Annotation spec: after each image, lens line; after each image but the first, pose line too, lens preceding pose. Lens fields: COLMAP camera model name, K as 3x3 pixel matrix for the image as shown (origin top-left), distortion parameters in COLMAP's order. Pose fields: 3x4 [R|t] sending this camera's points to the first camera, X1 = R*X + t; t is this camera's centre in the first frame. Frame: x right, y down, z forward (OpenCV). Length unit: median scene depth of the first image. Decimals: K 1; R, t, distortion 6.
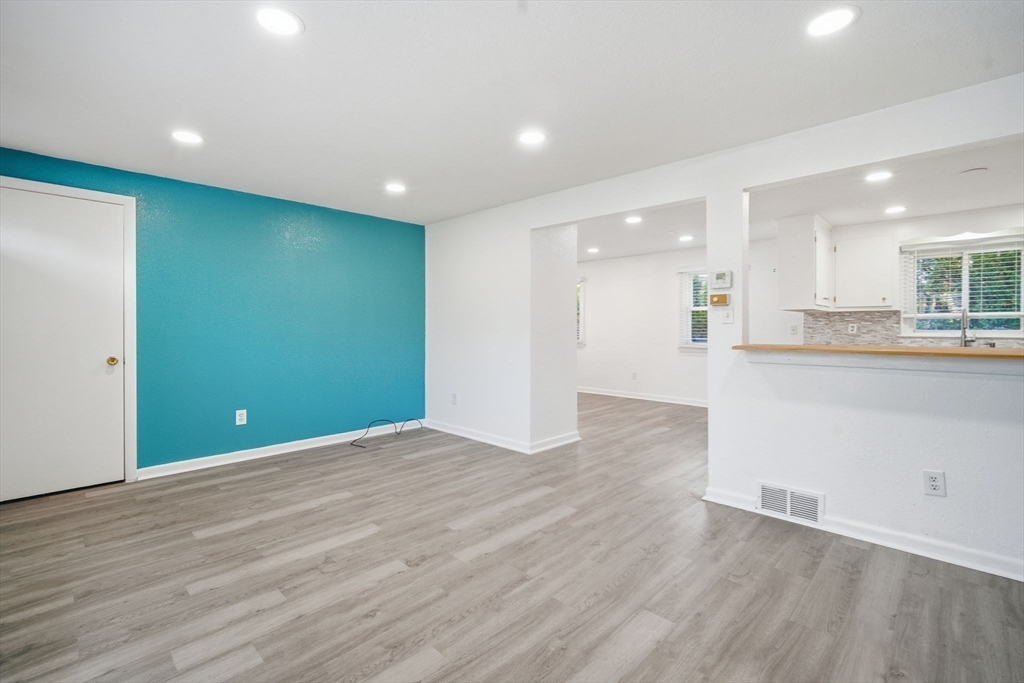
lens RADIAL K [[455.0, 0, 514.0], [0, 455.0, 332.7], [0, 0, 1]] dist [-0.002287, 0.000332]
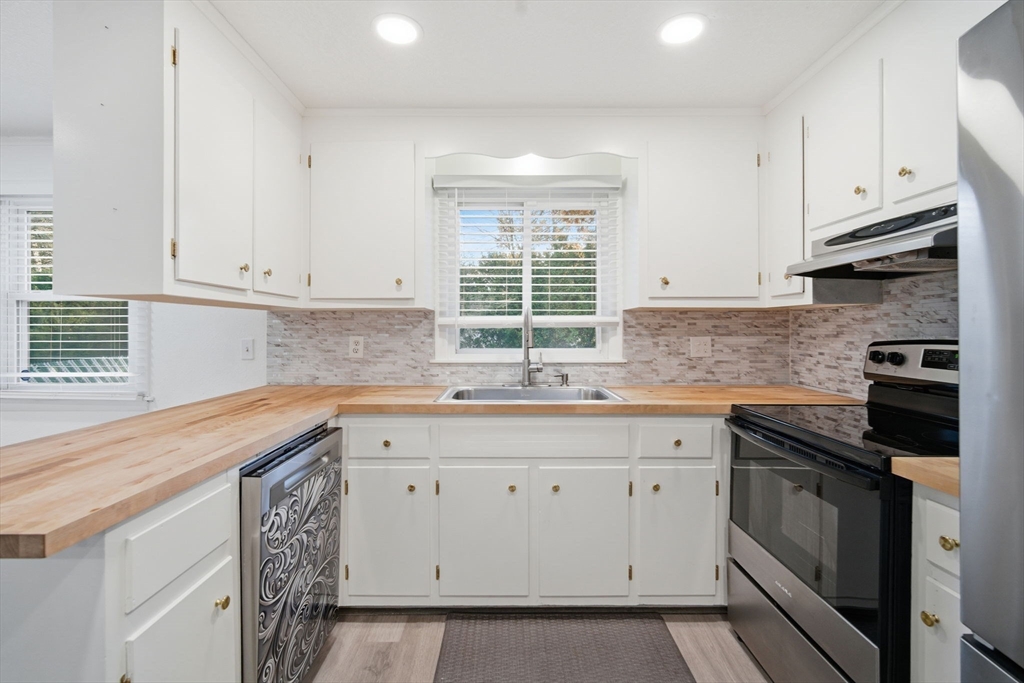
lens RADIAL K [[455.0, 0, 493.8], [0, 455.0, 331.5], [0, 0, 1]] dist [-0.002287, 0.000332]
pose [[0.728199, -0.004064, 0.685354, 0.564465], [0.009644, 0.999944, -0.004318, -0.023032], [-0.685298, 0.009754, 0.728197, 0.602006]]
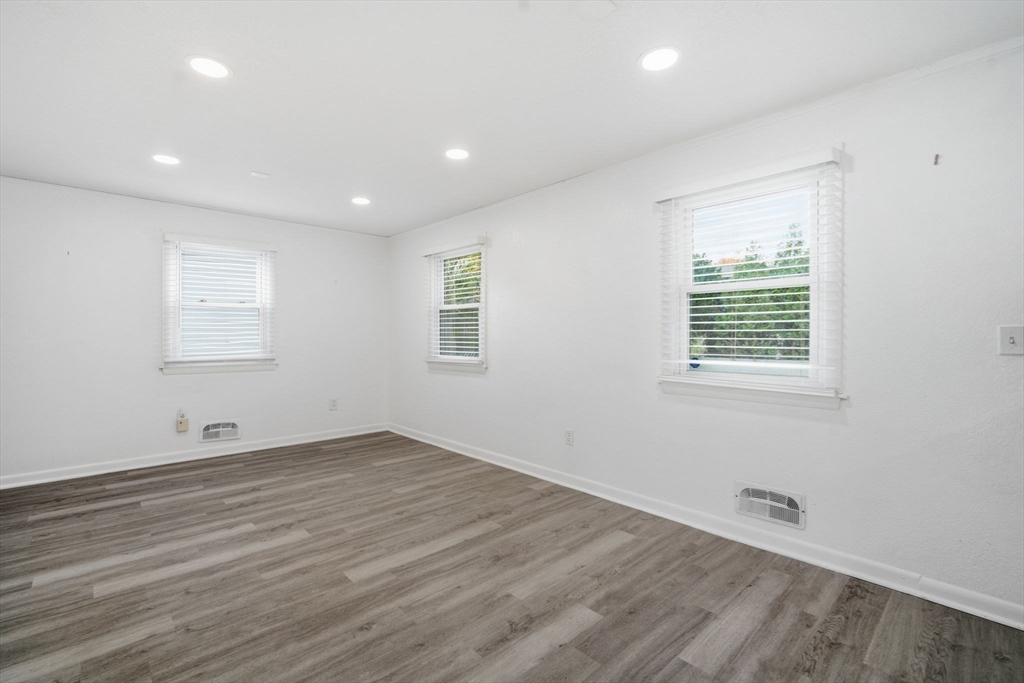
lens RADIAL K [[455.0, 0, 504.7], [0, 455.0, 340.7], [0, 0, 1]] dist [-0.002287, 0.000332]
pose [[0.998478, 0.002046, -0.055122, 0.332291], [-0.002085, 0.999998, -0.000641, -0.006085], [0.055120, 0.000755, 0.998479, 0.781822]]
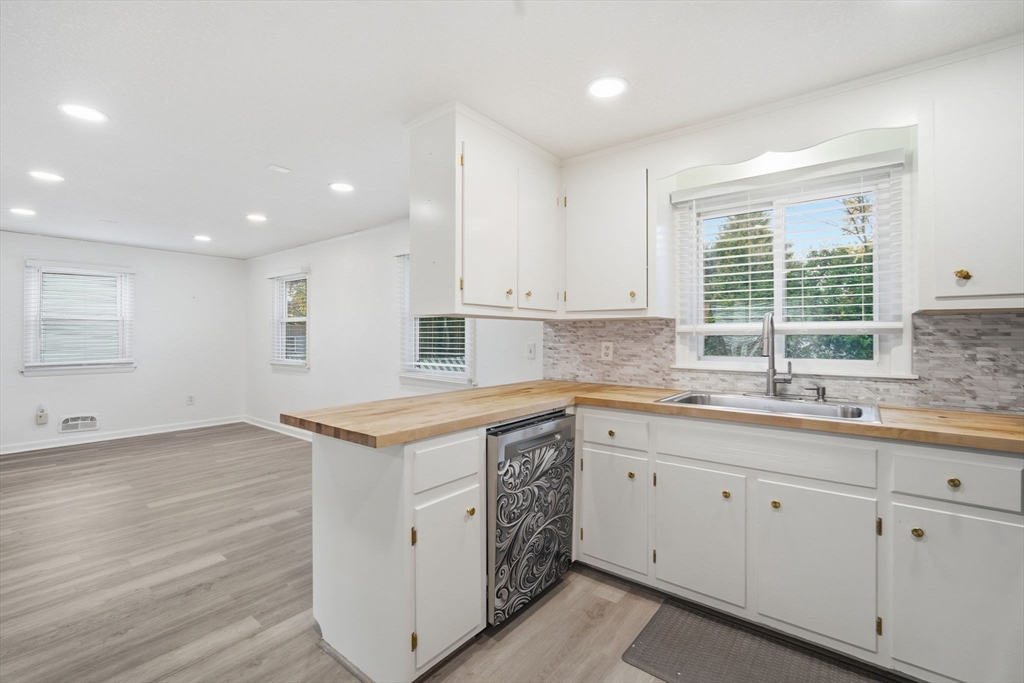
lens RADIAL K [[455.0, 0, 508.8], [0, 455.0, 336.9], [0, 0, 1]] dist [-0.002287, 0.000332]
pose [[0.995946, 0.002288, 0.089928, 0.619489], [-0.001483, 0.999958, -0.009023, -0.022497], [-0.089945, 0.008853, 0.995907, 0.501628]]
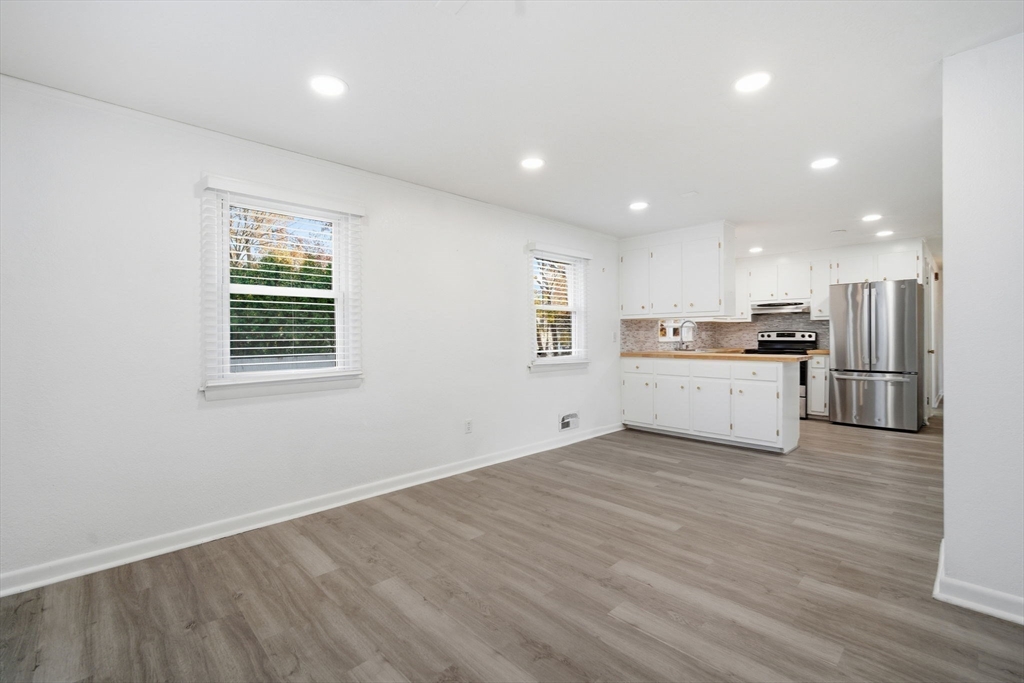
lens RADIAL K [[455.0, 0, 518.3], [0, 455.0, 341.0], [0, 0, 1]] dist [-0.002287, 0.000332]
pose [[0.009863, -0.008285, 0.999917, -0.357967], [0.011729, 0.999898, 0.008169, -0.008301], [-0.999883, 0.011647, 0.009959, 1.372209]]
